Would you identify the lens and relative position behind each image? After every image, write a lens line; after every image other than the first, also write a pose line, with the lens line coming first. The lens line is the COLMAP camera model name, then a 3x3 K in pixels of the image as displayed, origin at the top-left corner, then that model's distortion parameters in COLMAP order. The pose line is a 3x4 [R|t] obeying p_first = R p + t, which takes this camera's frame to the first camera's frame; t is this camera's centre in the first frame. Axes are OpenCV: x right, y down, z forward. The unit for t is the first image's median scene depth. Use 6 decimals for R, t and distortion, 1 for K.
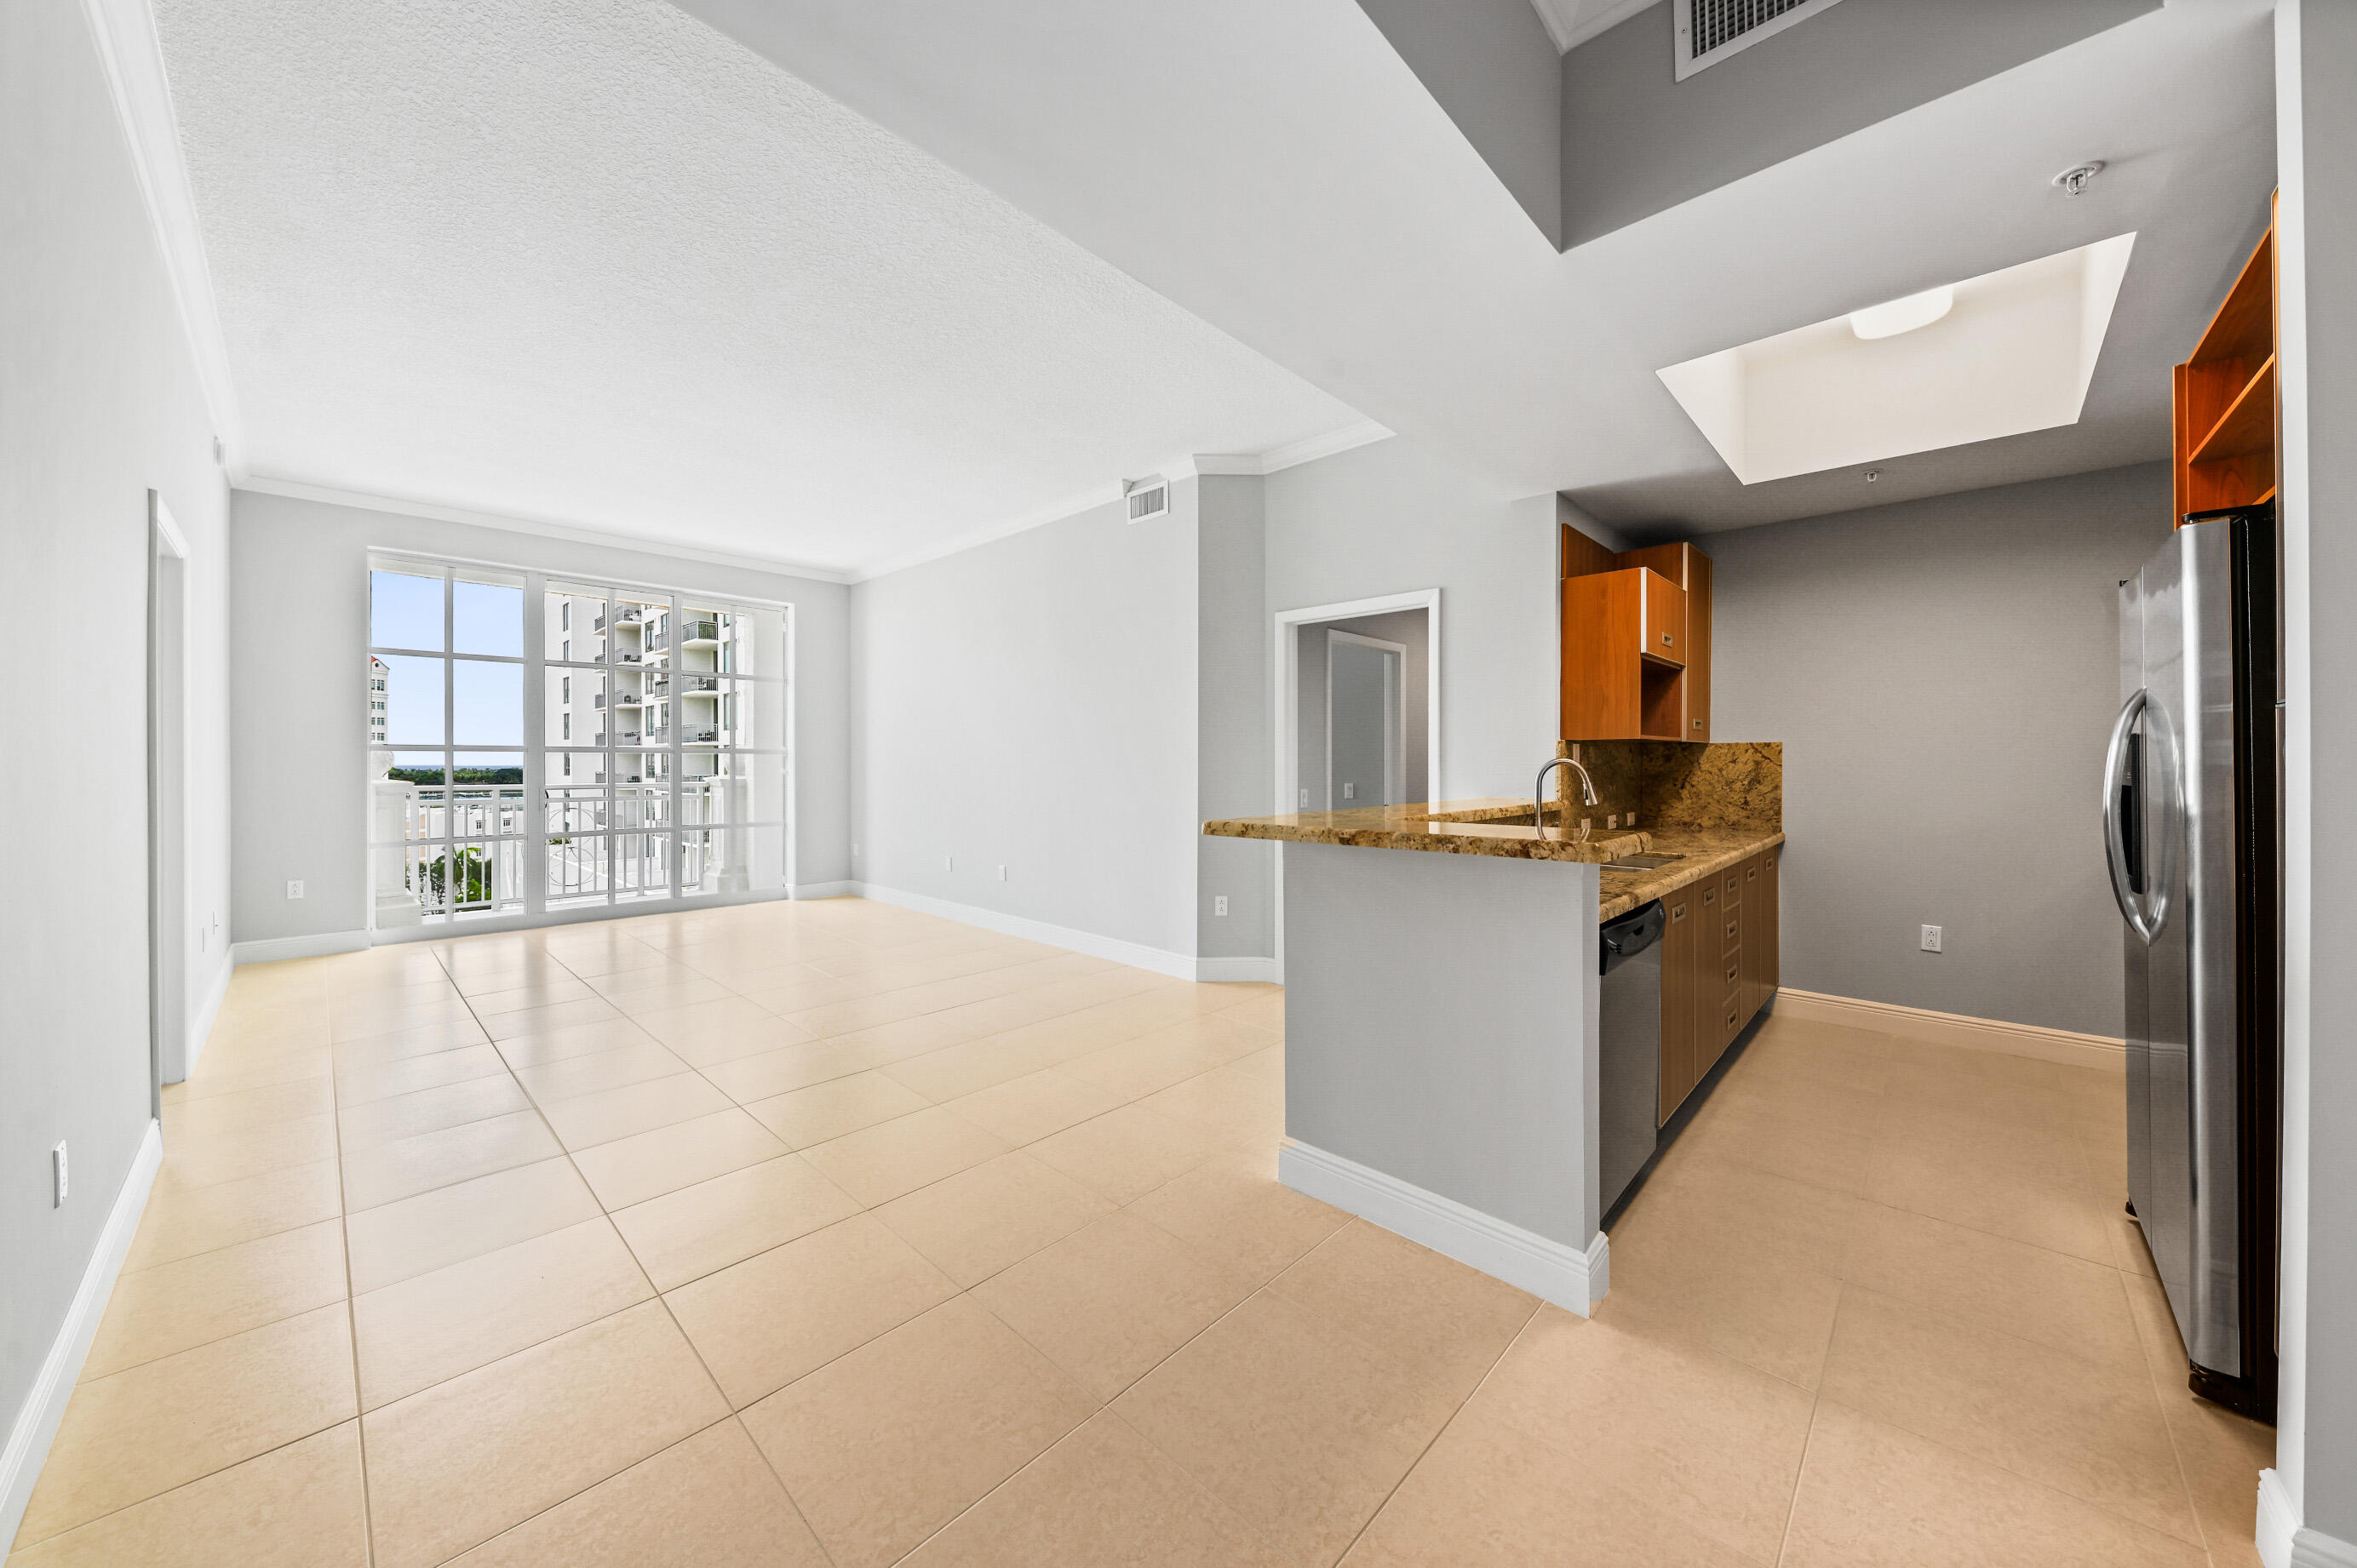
lens RADIAL K [[828.1, 0, 1188.8], [0, 828.1, 768.7], [0, 0, 1]] dist [0.000202, -0.000324]
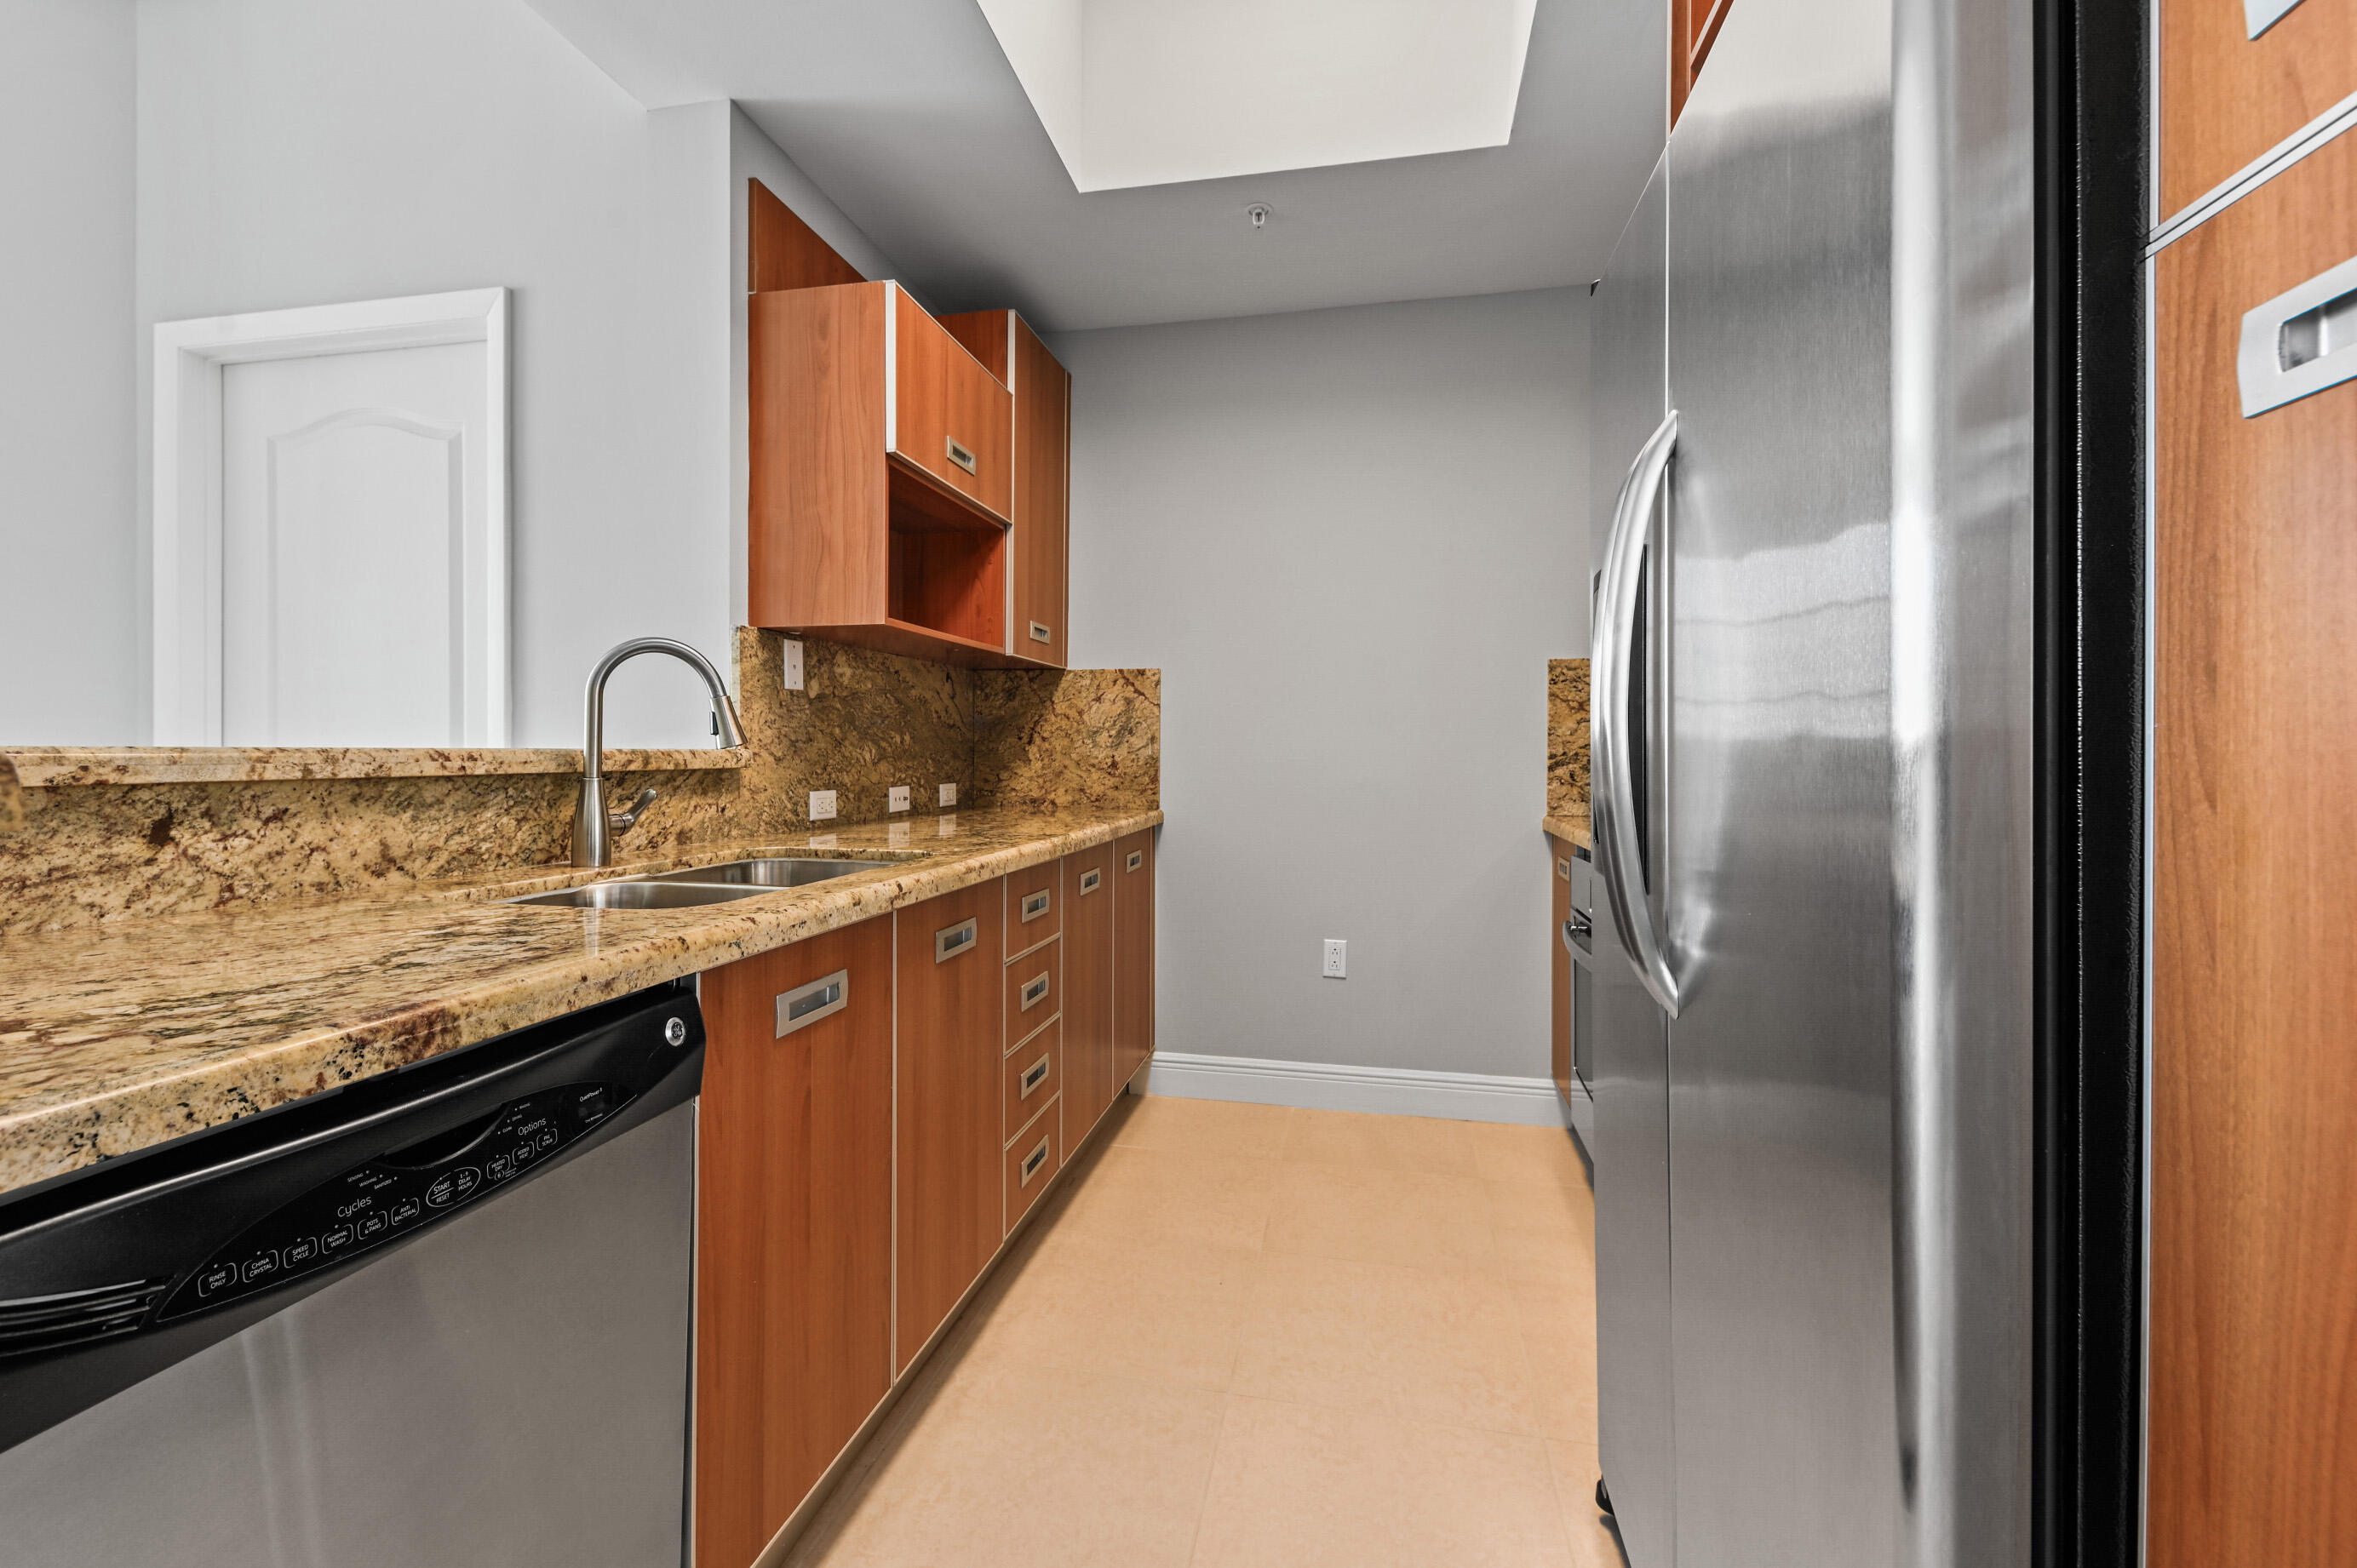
lens RADIAL K [[1003.4, 0, 1178.5], [0, 1003.4, 784.0], [0, 0, 1]] dist [-0.002092, -0.000114]
pose [[0.853116, -0.009567, 0.521634, 0.263138], [-0.001656, 0.999777, 0.021045, 0.032932], [-0.521719, -0.018817, 0.852910, 0.269462]]
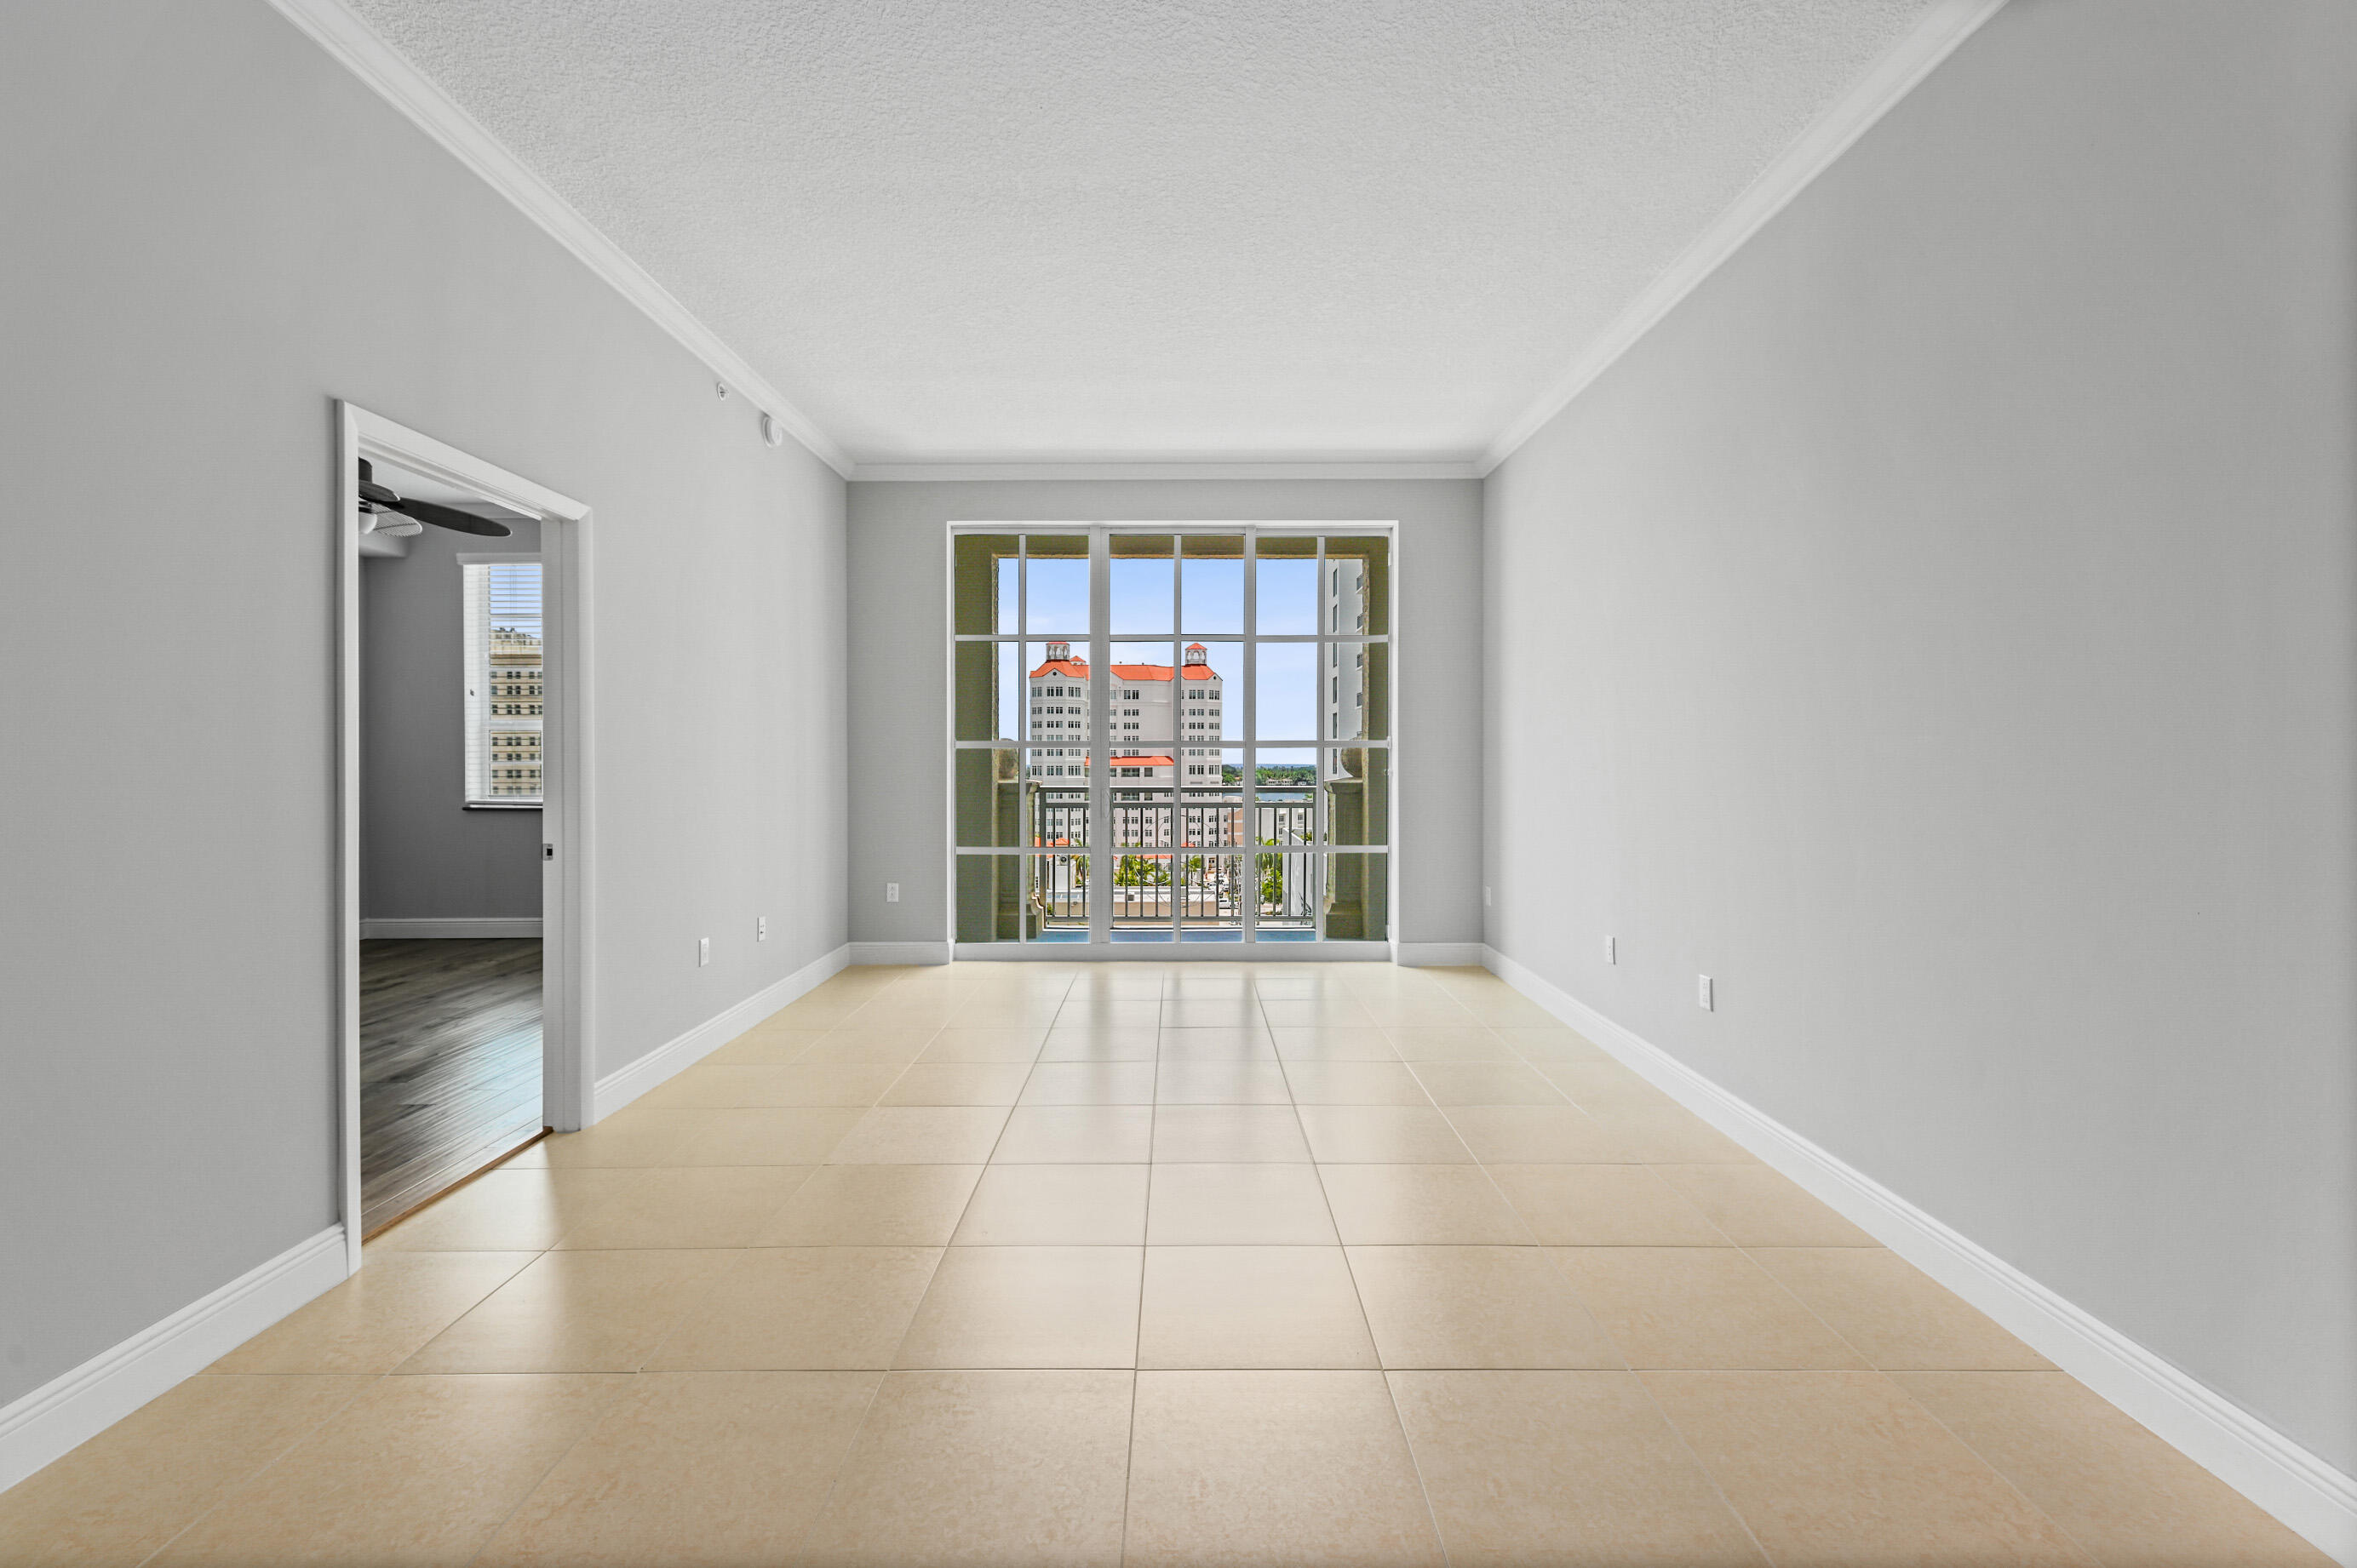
lens RADIAL K [[972.9, 0, 1184.3], [0, 972.9, 772.8], [0, 0, 1]] dist [0.001658, 0.000168]
pose [[0.684015, 0.006965, -0.729435, -0.030272], [-0.003261, 0.999974, 0.006490, -0.001770], [0.729461, -0.002061, 0.684019, 0.485896]]
